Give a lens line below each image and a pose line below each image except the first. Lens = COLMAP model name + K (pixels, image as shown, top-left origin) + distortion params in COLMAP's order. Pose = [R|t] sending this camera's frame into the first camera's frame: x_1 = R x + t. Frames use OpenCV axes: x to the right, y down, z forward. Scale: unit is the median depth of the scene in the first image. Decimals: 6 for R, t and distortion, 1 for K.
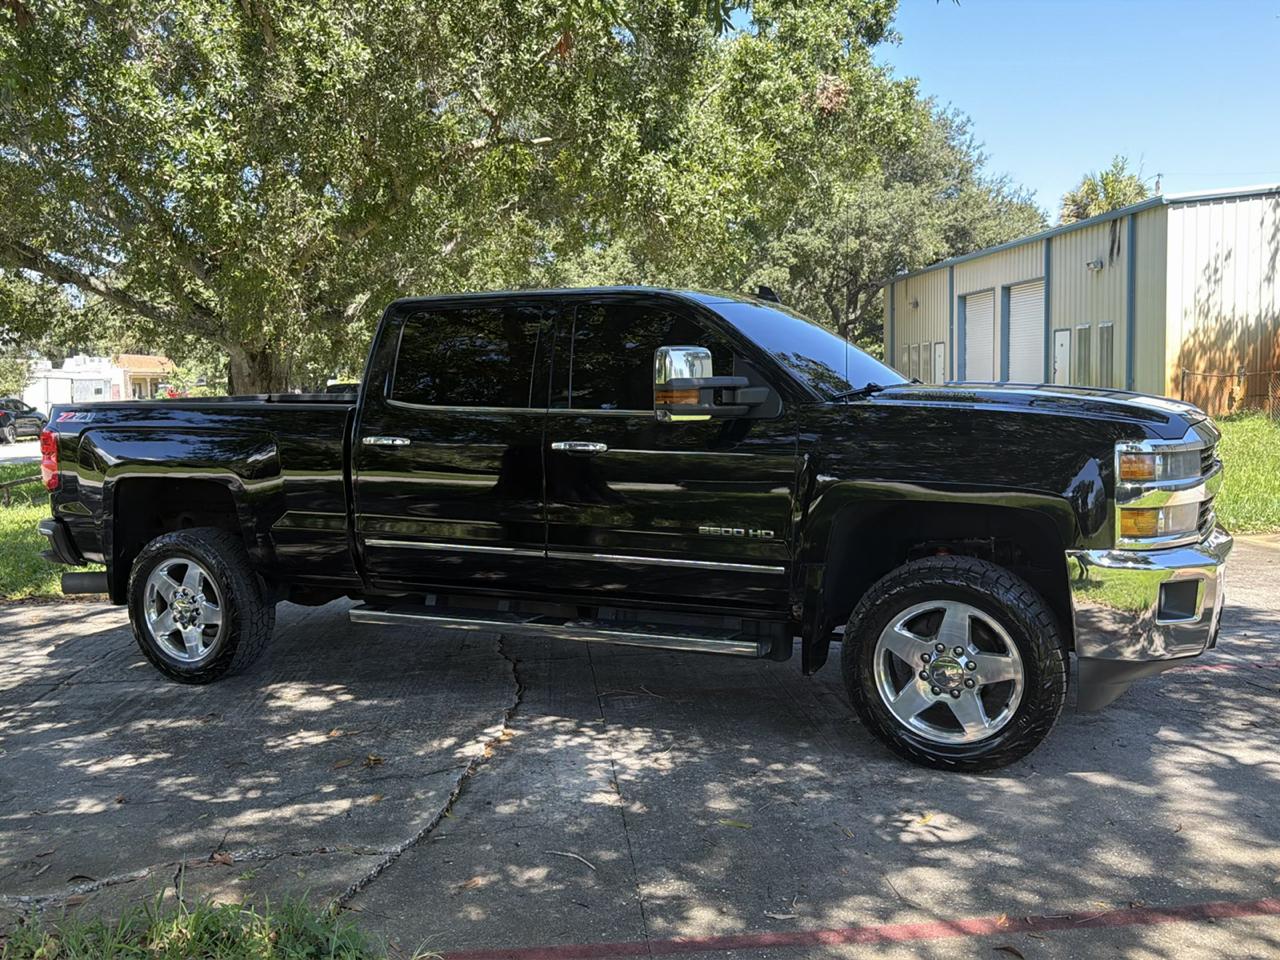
lens RADIAL K [[1137.3, 0, 640.0], [0, 1137.3, 480.0], [0, 0, 1]] dist [0.178458, -0.357540]
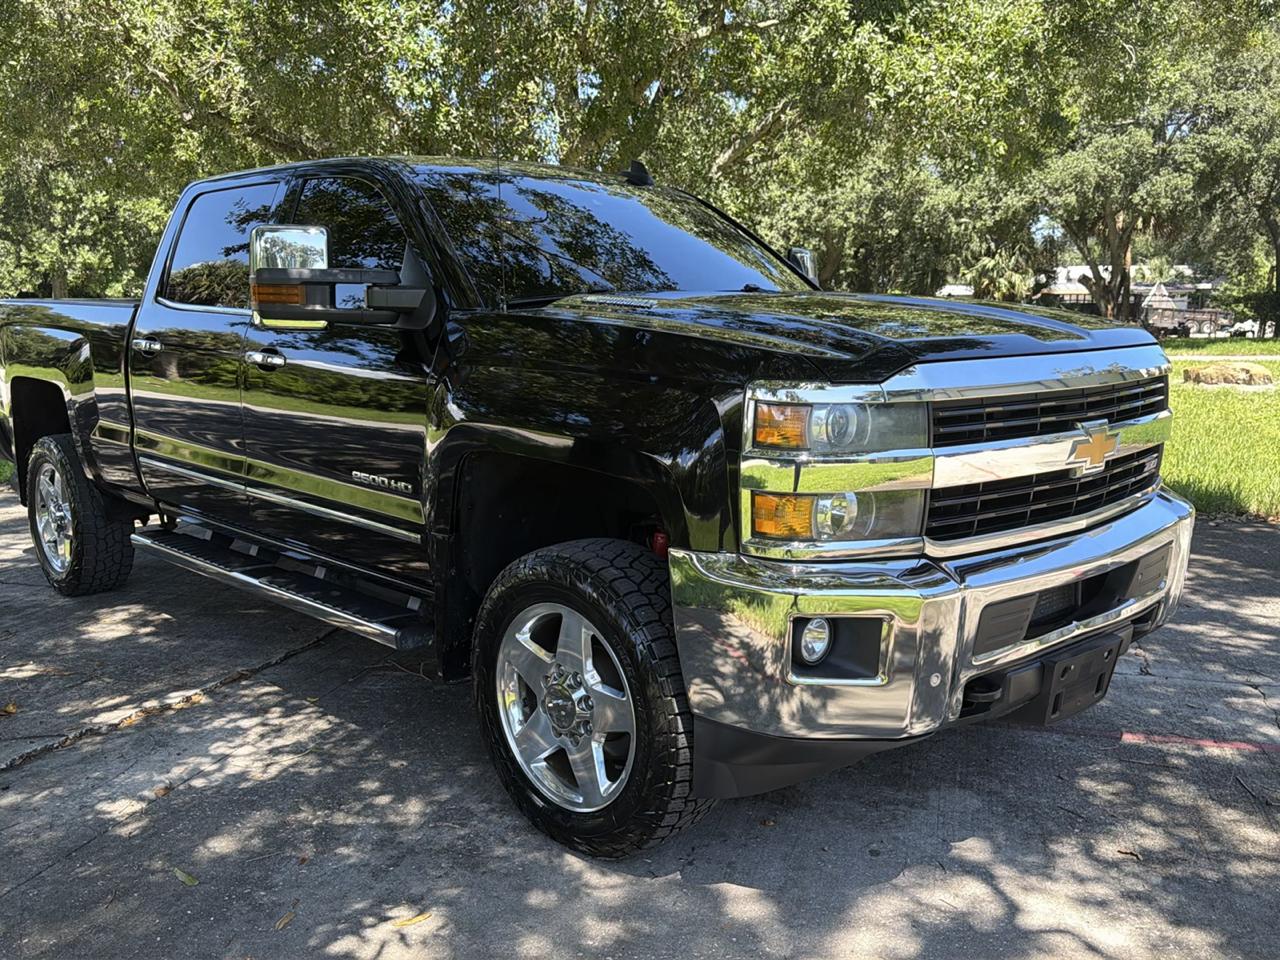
lens RADIAL K [[1157.2, 0, 635.8], [0, 1157.2, 506.1], [0, 0, 1]] dist [-0.010828, -0.009242]
pose [[0.934772, 0.080336, -0.346047, 0.165178], [-0.049995, 0.994150, 0.095745, -0.005944], [0.351714, -0.072199, 0.933319, 0.121643]]
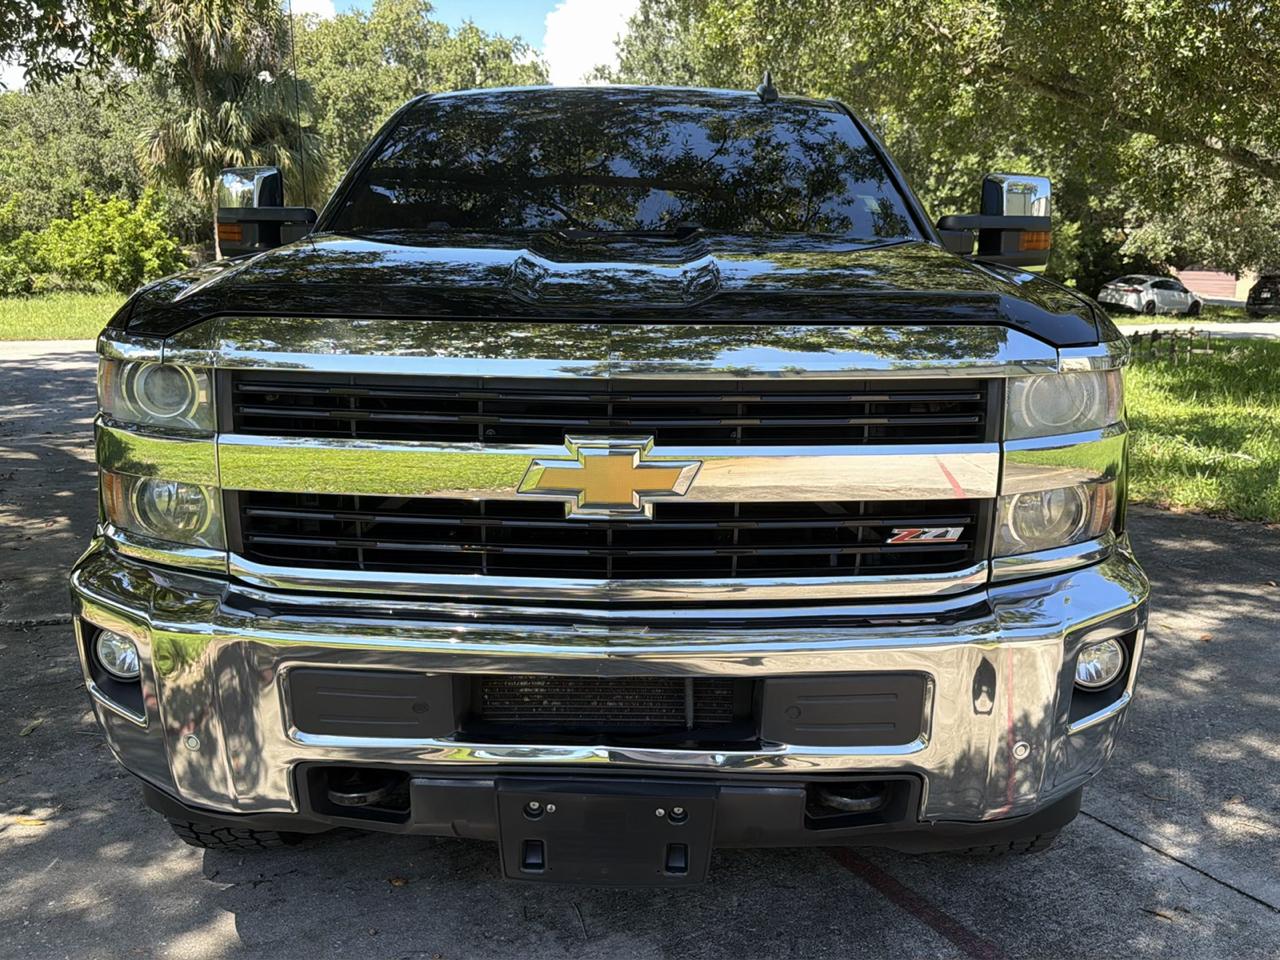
lens RADIAL K [[1140.9, 0, 647.1], [0, 1140.9, 476.2], [0, 0, 1]] dist [0.132721, -0.267706]
pose [[0.408093, 0.190105, -0.892928, 0.290938], [-0.098379, 0.981541, 0.164009, -0.022480], [0.907624, 0.020914, 0.419262, 0.303195]]
